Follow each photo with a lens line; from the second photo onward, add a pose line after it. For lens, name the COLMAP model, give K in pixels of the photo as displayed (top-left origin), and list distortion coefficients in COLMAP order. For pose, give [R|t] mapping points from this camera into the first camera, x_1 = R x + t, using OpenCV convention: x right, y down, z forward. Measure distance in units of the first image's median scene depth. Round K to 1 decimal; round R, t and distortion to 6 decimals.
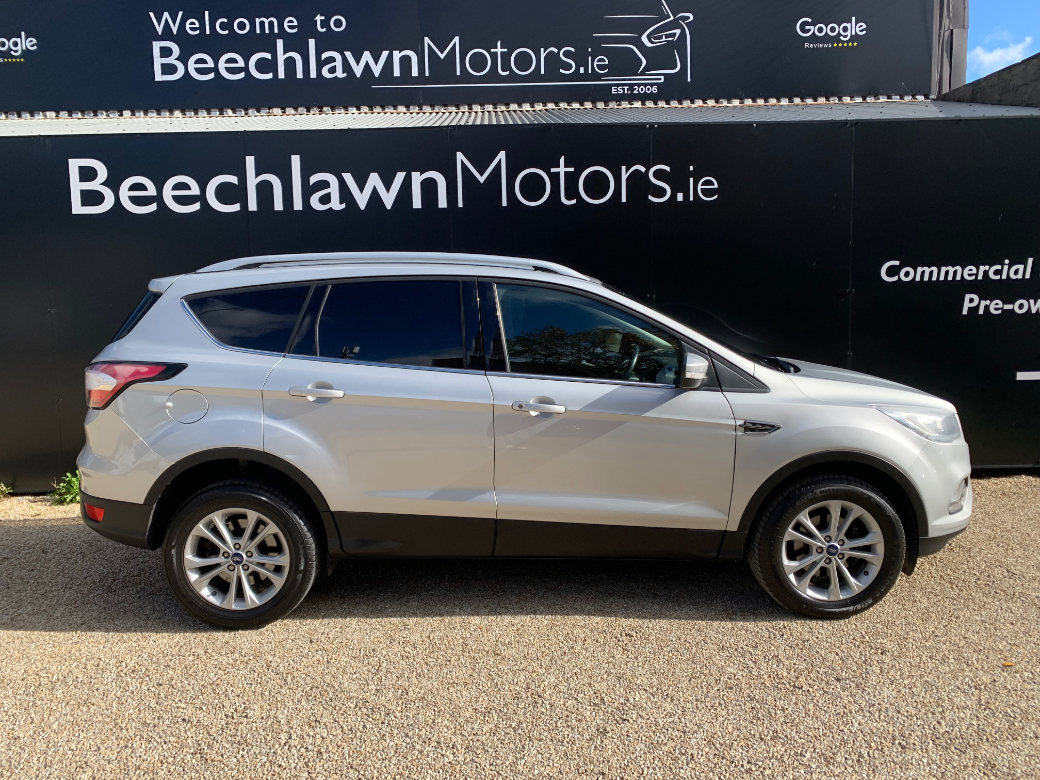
lens RADIAL K [[789.5, 0, 516.4], [0, 789.5, 383.5], [0, 0, 1]] dist [0.038883, -0.026693]
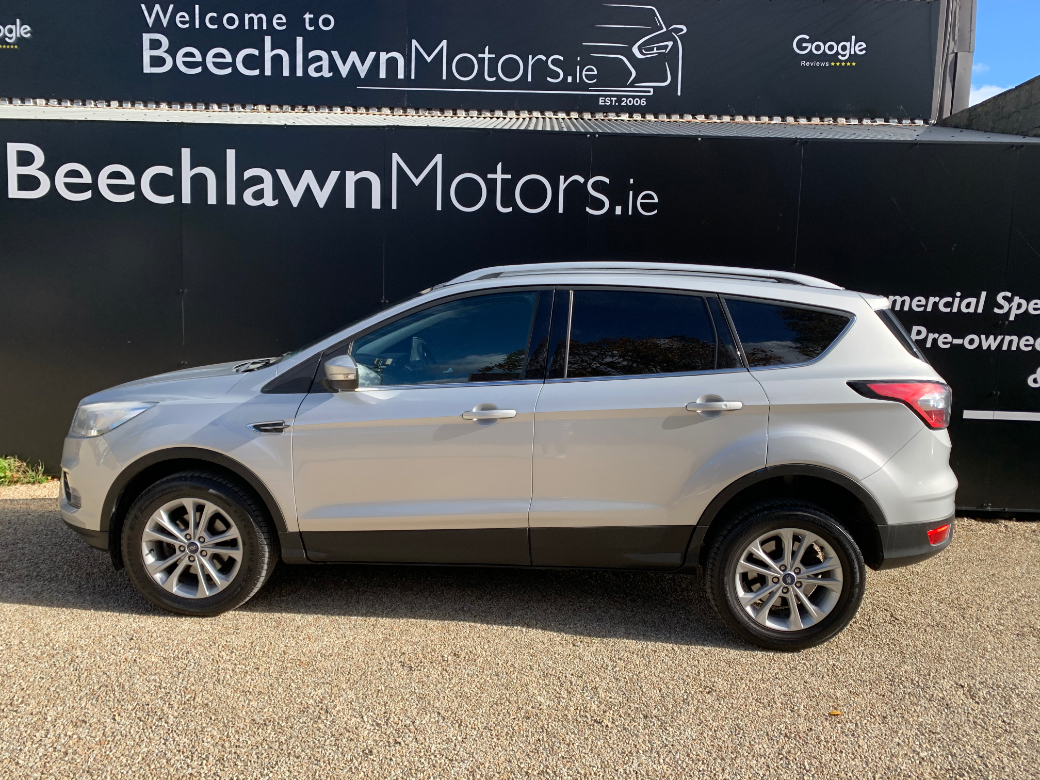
lens RADIAL K [[789.5, 0, 521.8], [0, 789.5, 398.1], [0, 0, 1]] dist [0.038883, -0.026693]
pose [[0.997434, 0.057282, -0.042954, 0.139664], [-0.057138, 0.998356, 0.004583, -0.002396], [0.043146, -0.002117, 0.999067, 0.022175]]
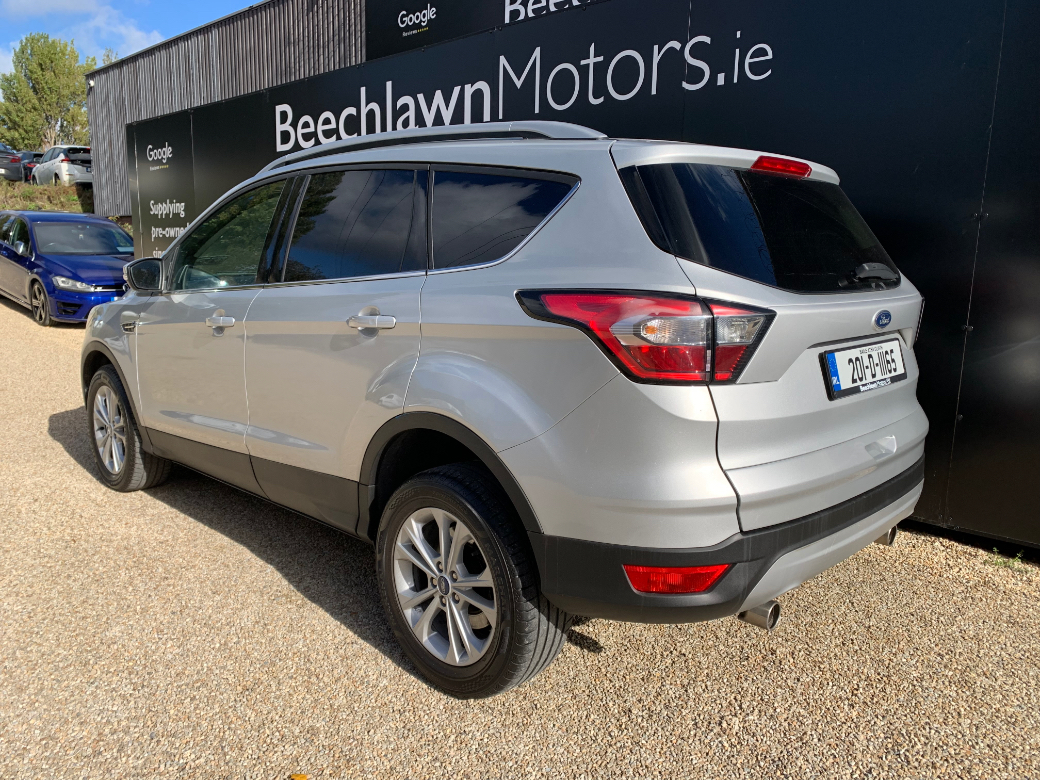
lens RADIAL K [[789.5, 0, 519.2], [0, 789.5, 397.5], [0, 0, 1]] dist [0.038883, -0.026693]
pose [[0.714569, 0.157335, -0.681643, 0.590776], [-0.106059, 0.987483, 0.116746, -0.018967], [0.691479, -0.011129, 0.722311, 0.353780]]
